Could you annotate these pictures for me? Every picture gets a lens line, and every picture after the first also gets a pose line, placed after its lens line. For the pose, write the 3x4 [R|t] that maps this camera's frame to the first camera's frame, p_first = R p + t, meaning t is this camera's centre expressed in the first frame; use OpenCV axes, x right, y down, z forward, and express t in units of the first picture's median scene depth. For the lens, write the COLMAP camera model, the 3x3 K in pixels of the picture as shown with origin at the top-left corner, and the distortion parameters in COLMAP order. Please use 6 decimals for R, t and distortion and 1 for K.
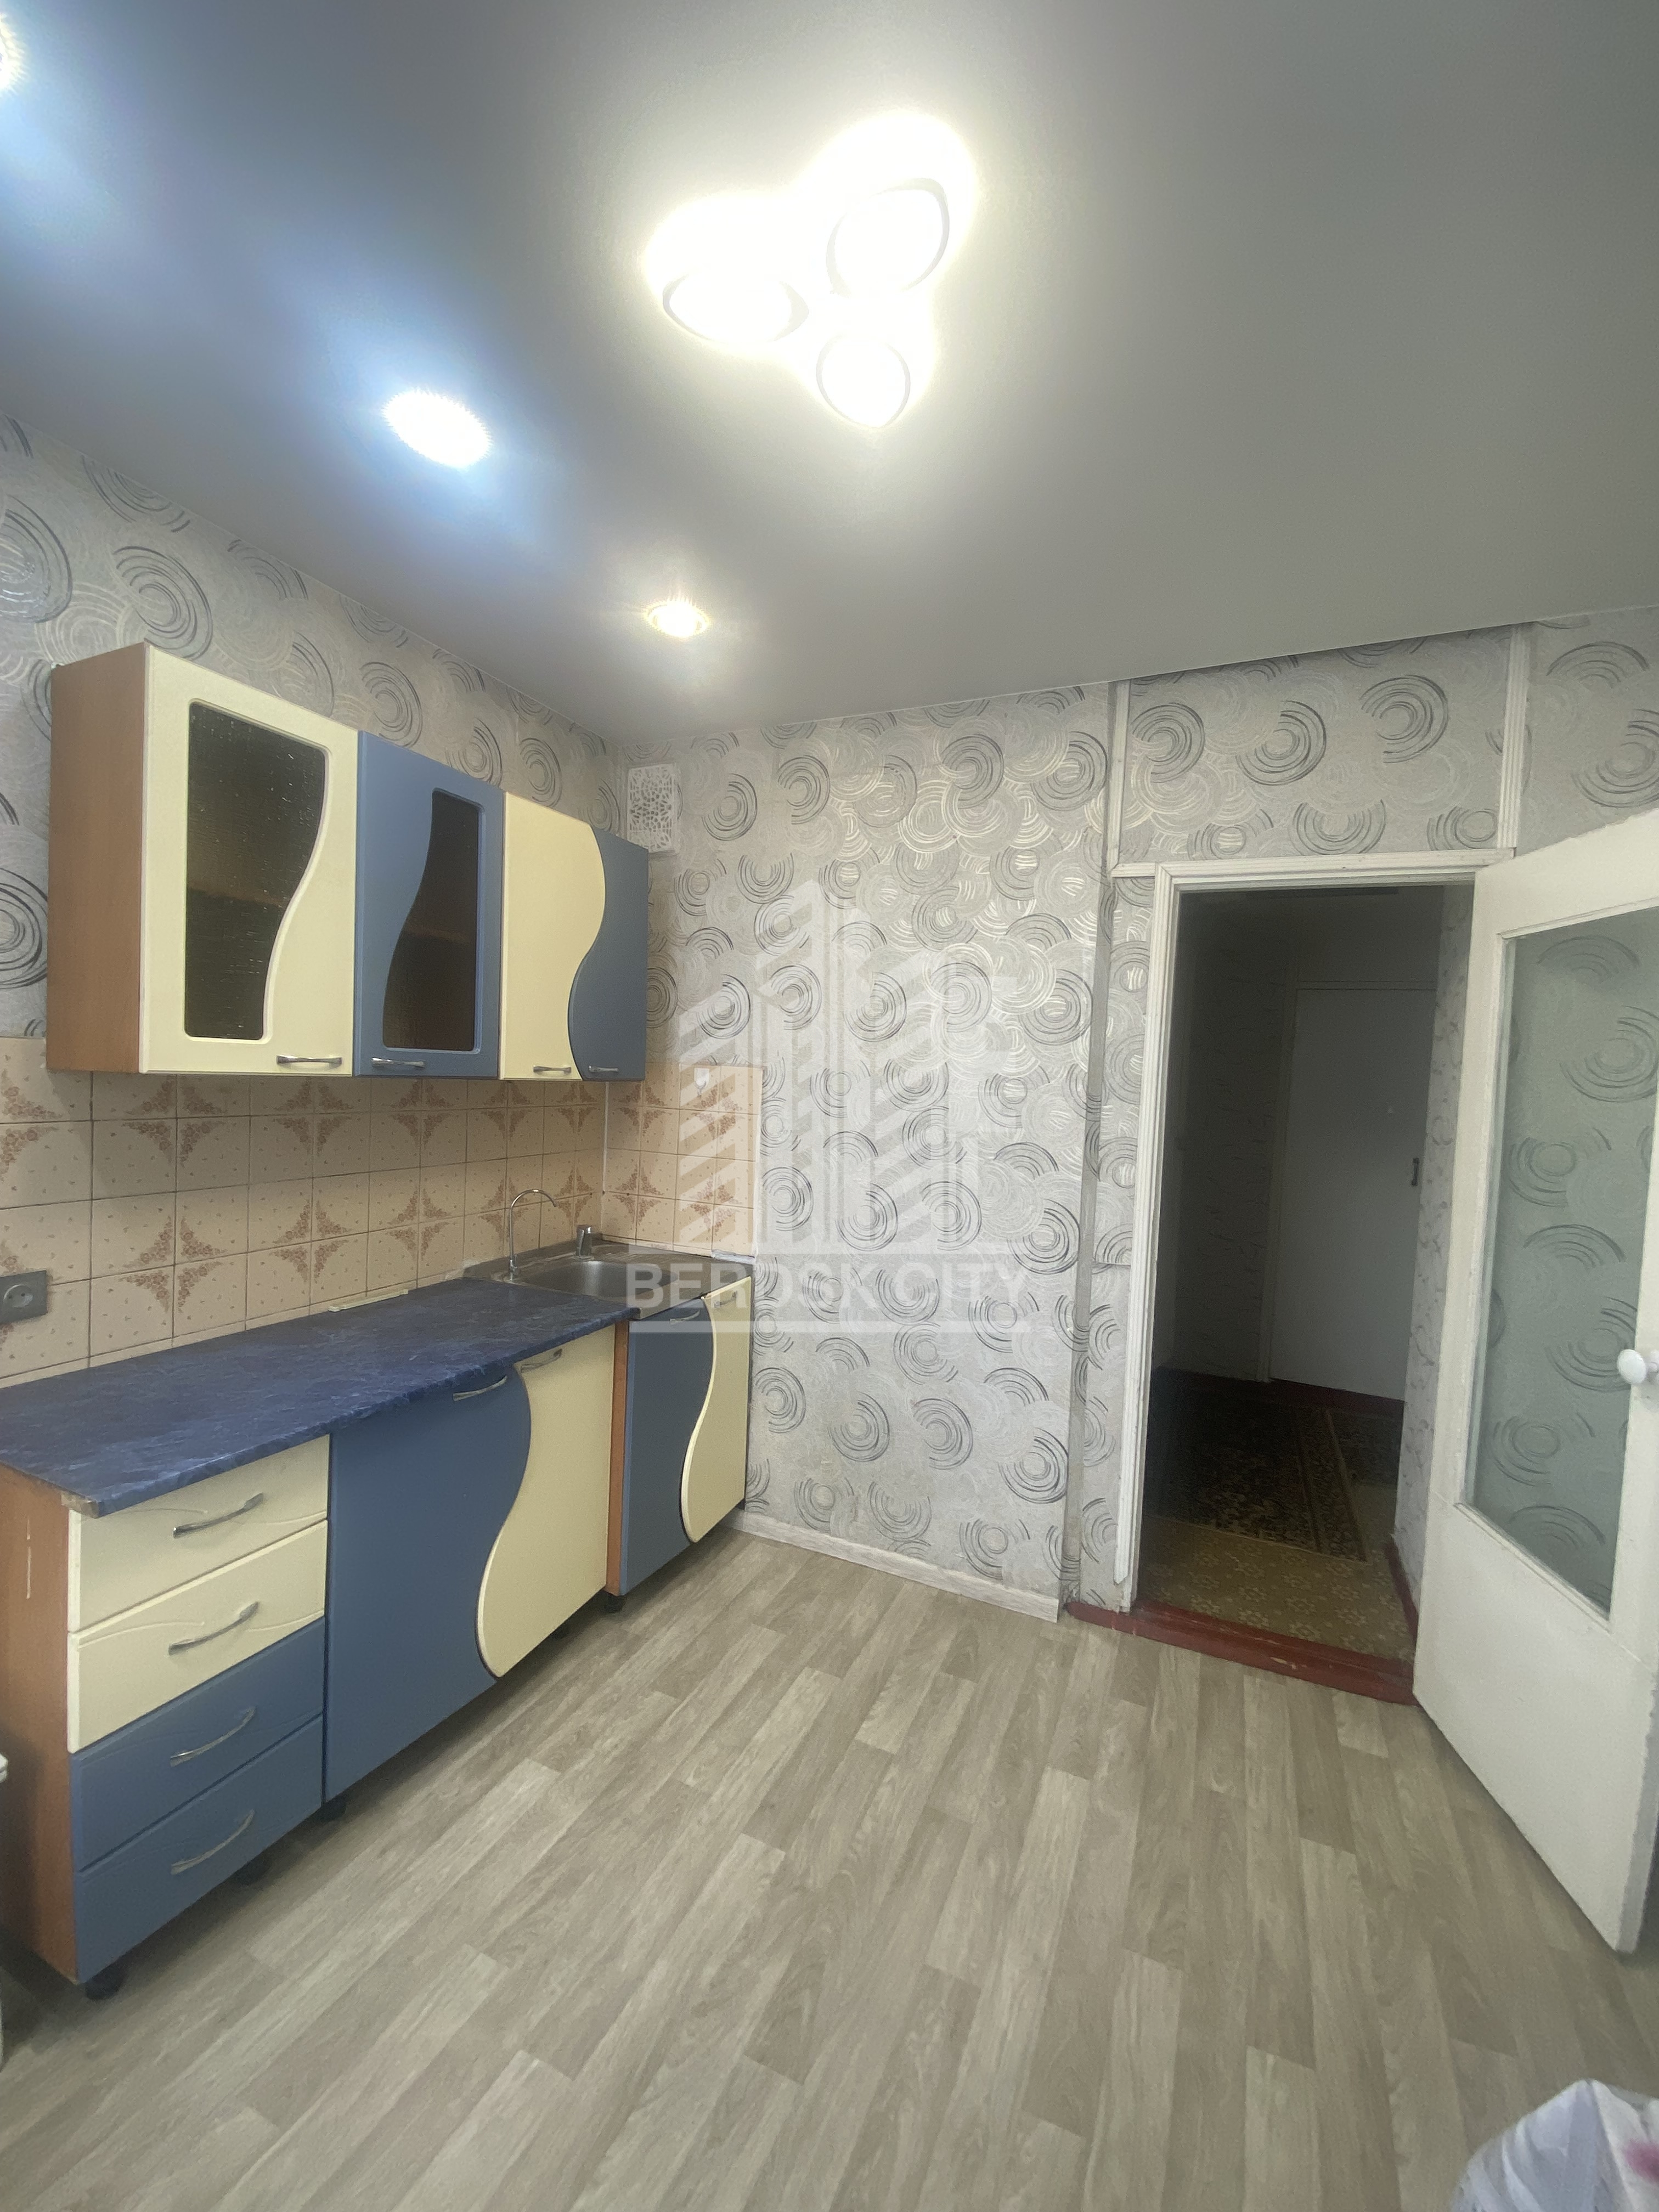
lens RADIAL K [[893.9, 0, 826.9], [0, 893.9, 1100.4], [0, 0, 1]] dist [0.002888, -0.014321]
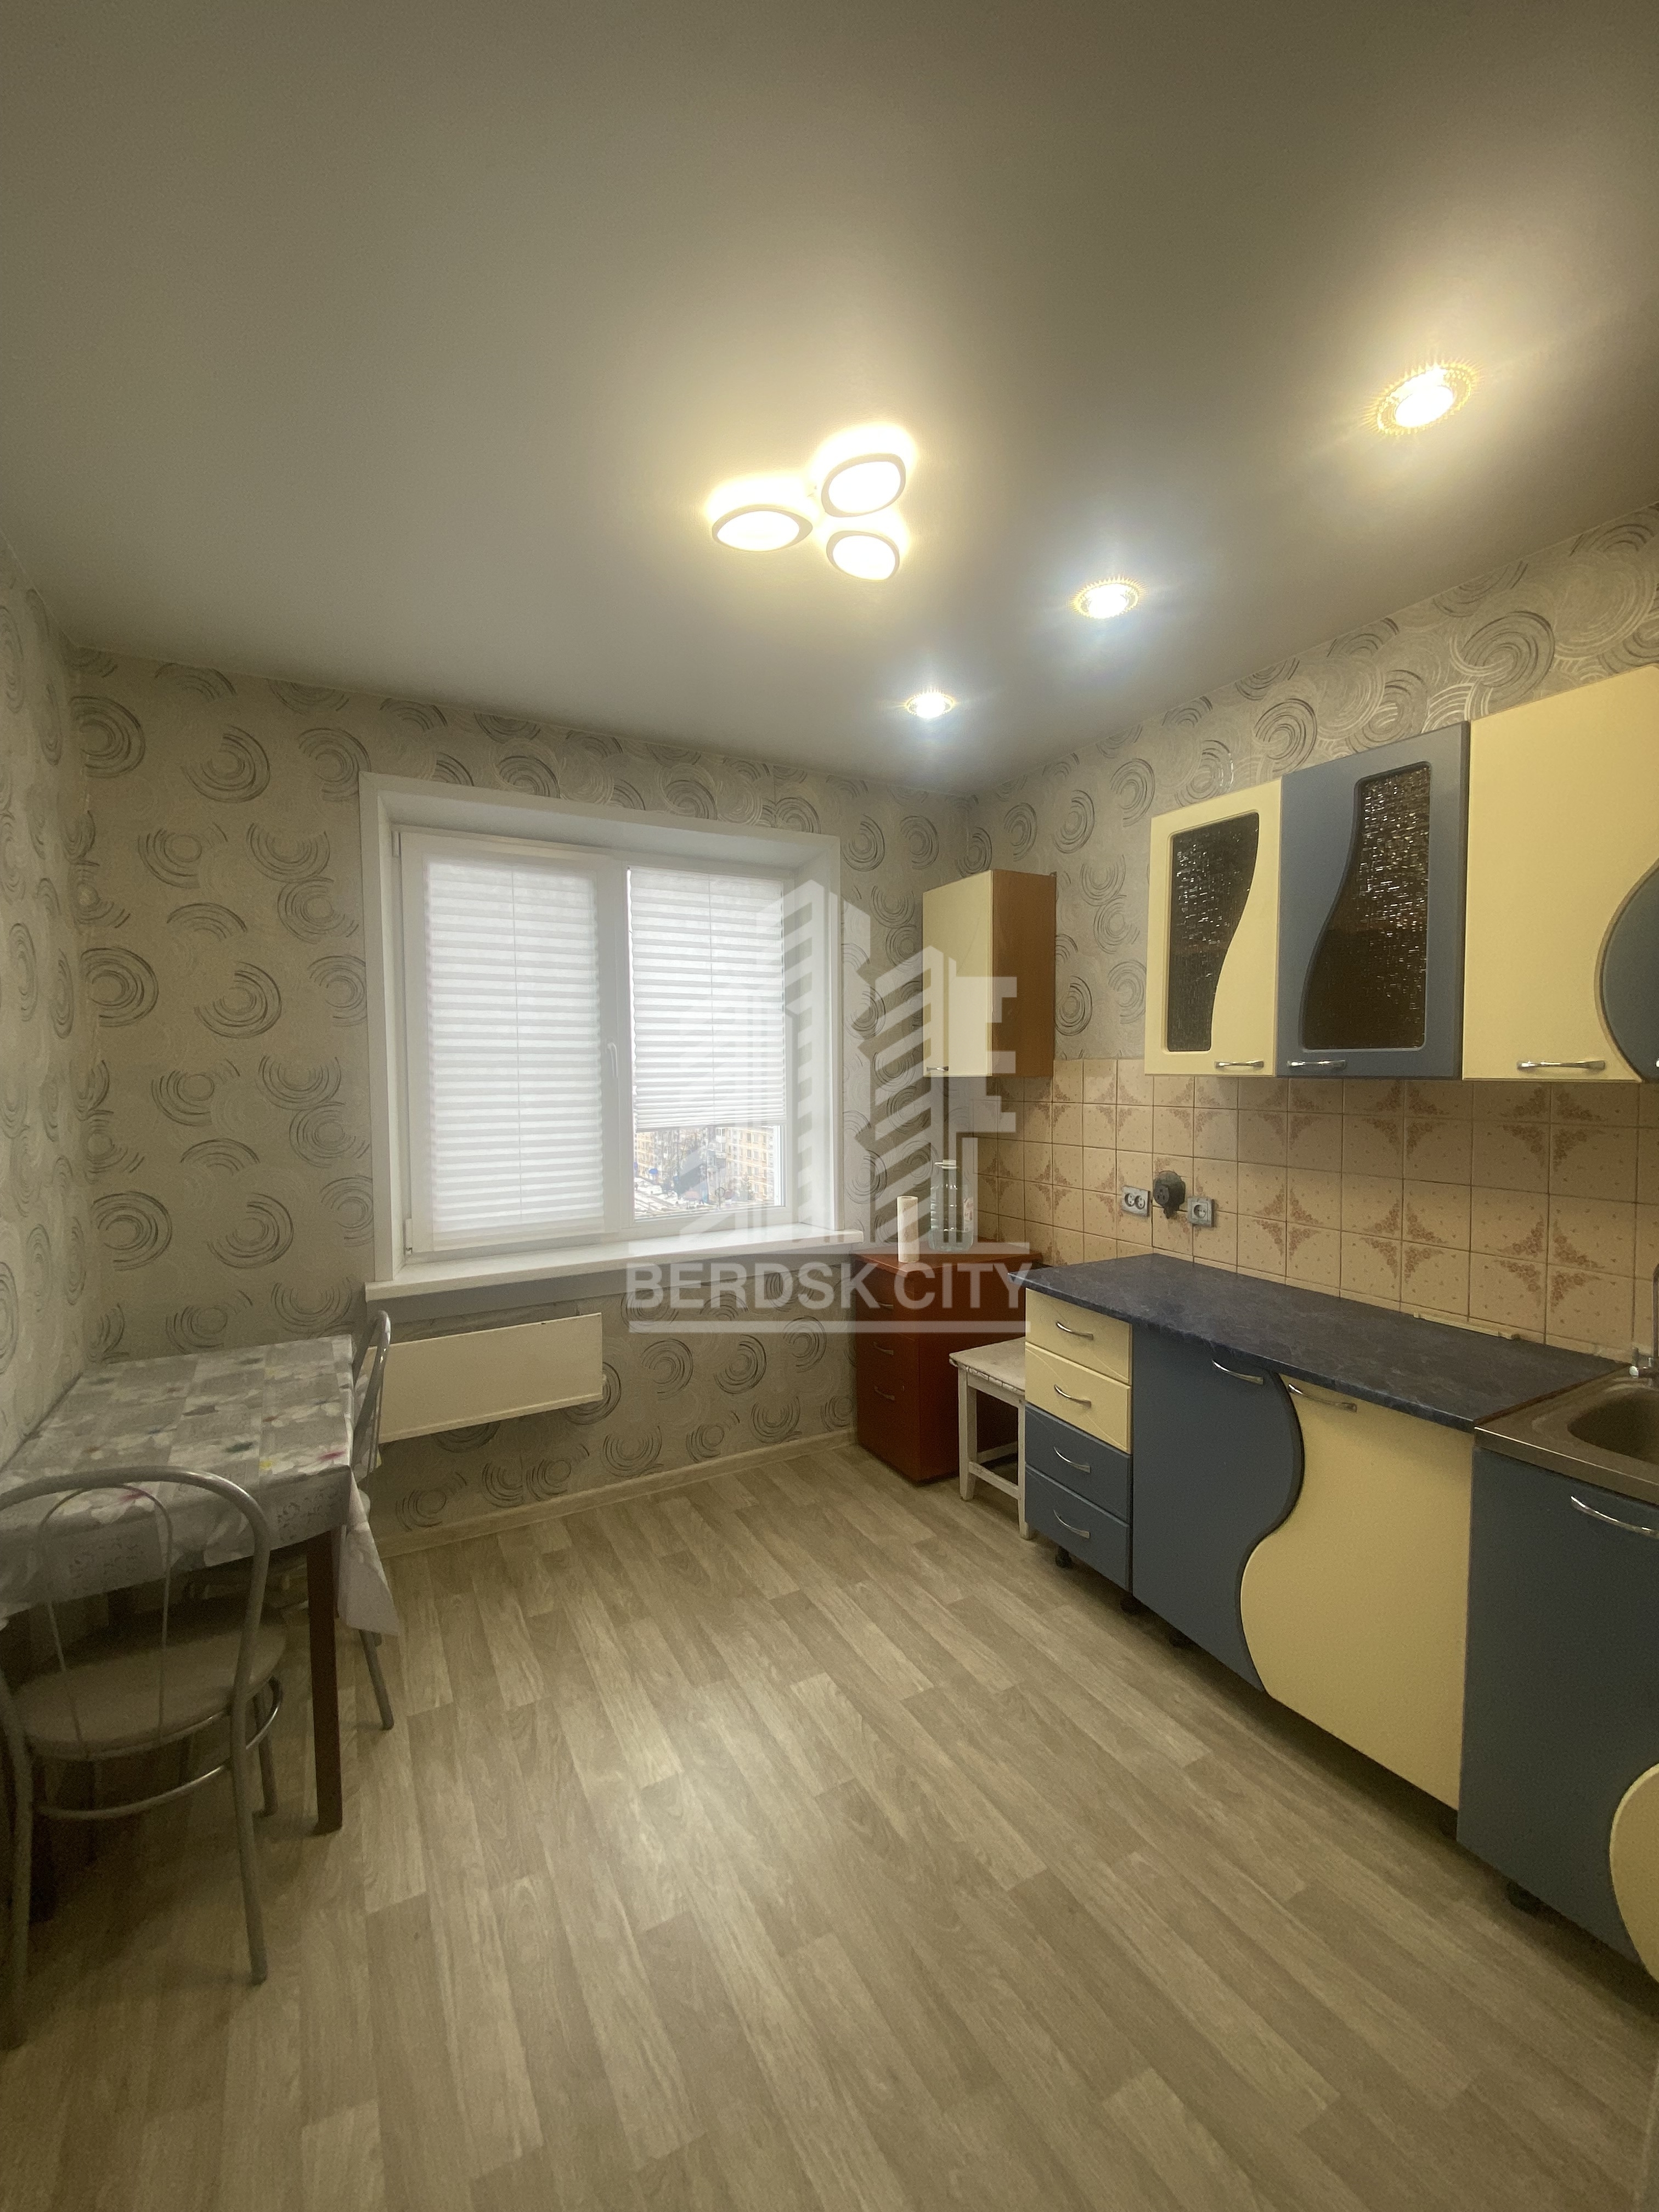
lens RADIAL K [[890.3, 0, 827.9], [0, 890.3, 1101.3], [0, 0, 1]] dist [0.007890, -0.016787]
pose [[-0.607893, -0.006635, -0.793991, 0.727606], [-0.045627, 0.998605, 0.026588, 0.000309], [0.792707, 0.052390, -0.607347, 1.229413]]
